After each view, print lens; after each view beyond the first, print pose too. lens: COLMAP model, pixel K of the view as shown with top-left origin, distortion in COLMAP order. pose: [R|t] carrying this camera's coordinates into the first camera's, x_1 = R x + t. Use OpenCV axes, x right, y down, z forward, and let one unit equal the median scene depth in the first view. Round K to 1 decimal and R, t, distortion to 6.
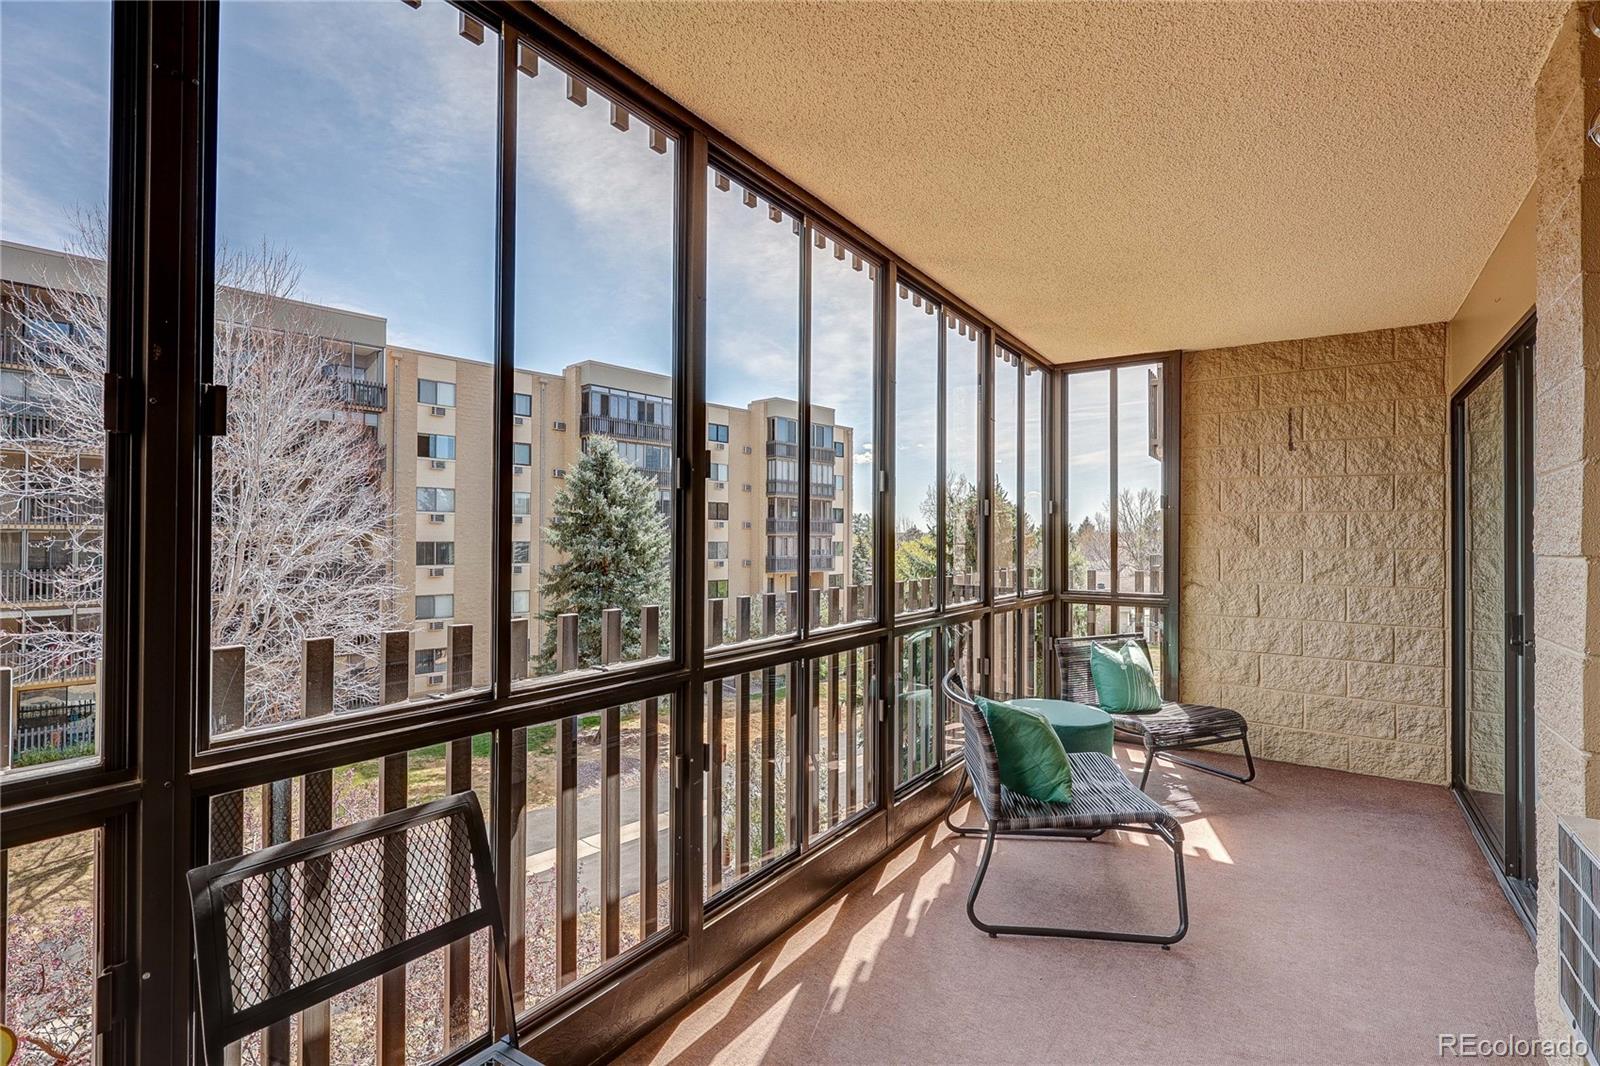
lens RADIAL K [[747.3, 0, 802.8], [0, 747.3, 529.4], [0, 0, 1]] dist [-0.000675, 0.000150]
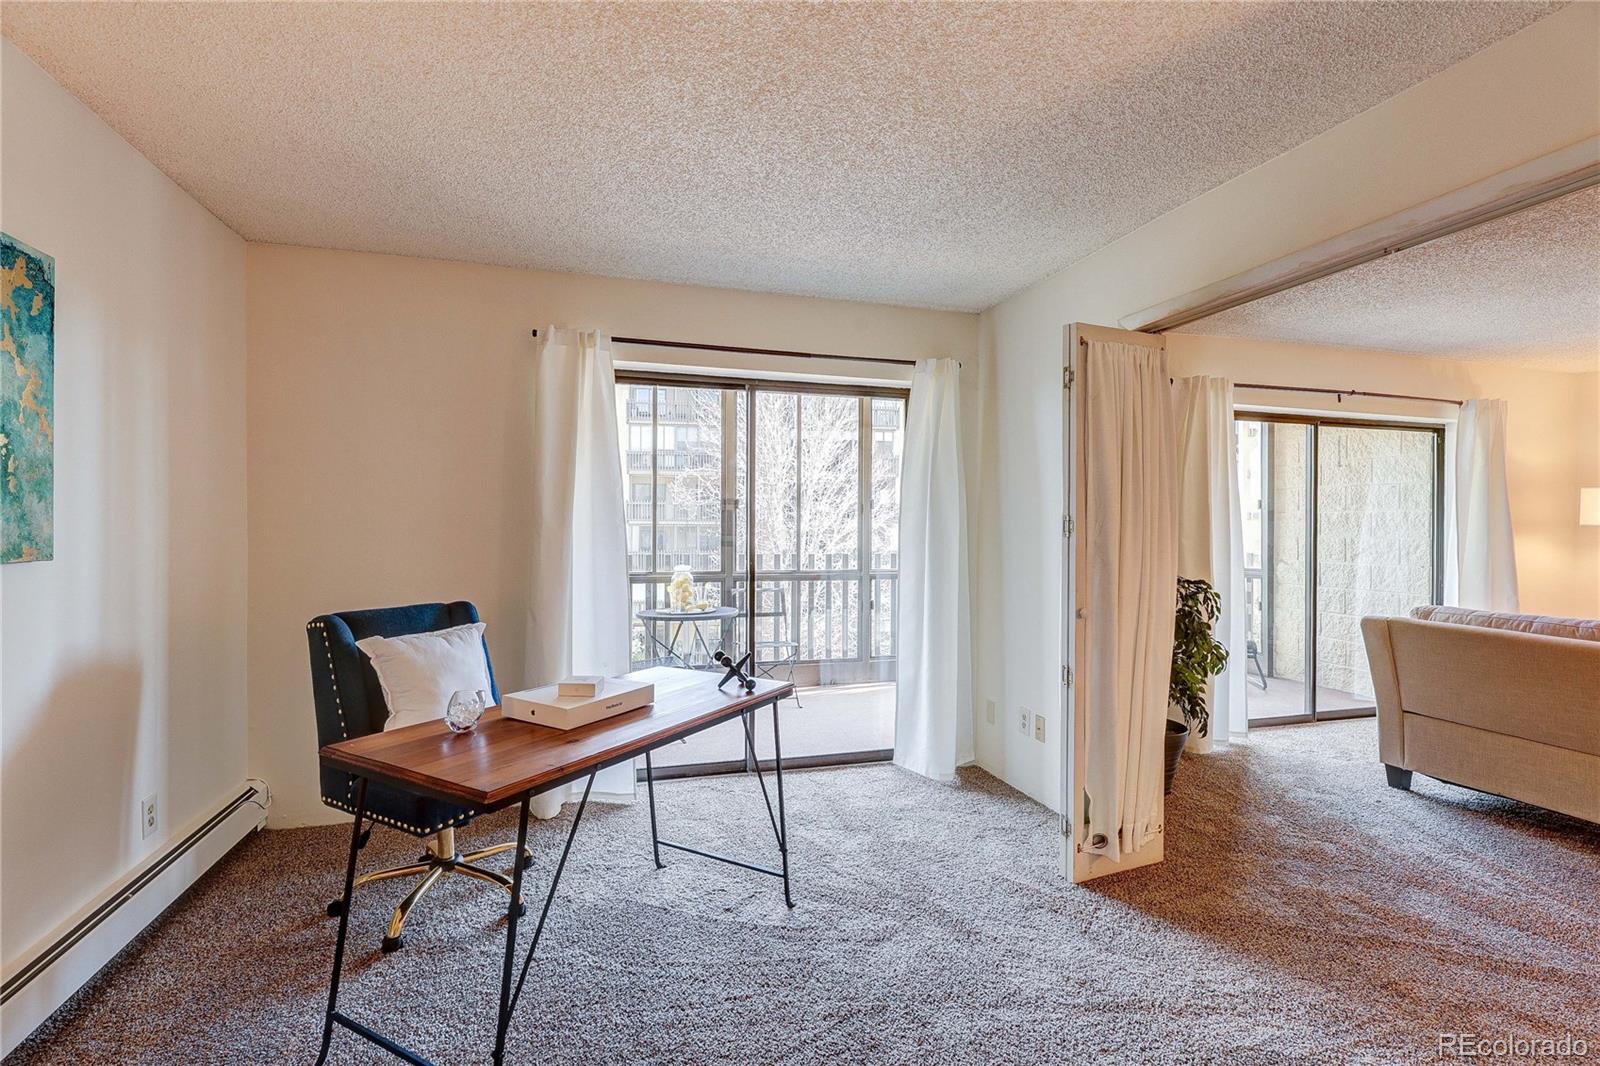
lens RADIAL K [[747.3, 0, 802.8], [0, 747.3, 529.4], [0, 0, 1]] dist [-0.000675, 0.000150]
pose [[0.787628, -0.000286, -0.616151, 1.002420], [0.007102, 0.999938, 0.008614, -0.010240], [0.616110, -0.011161, 0.787581, -1.010225]]
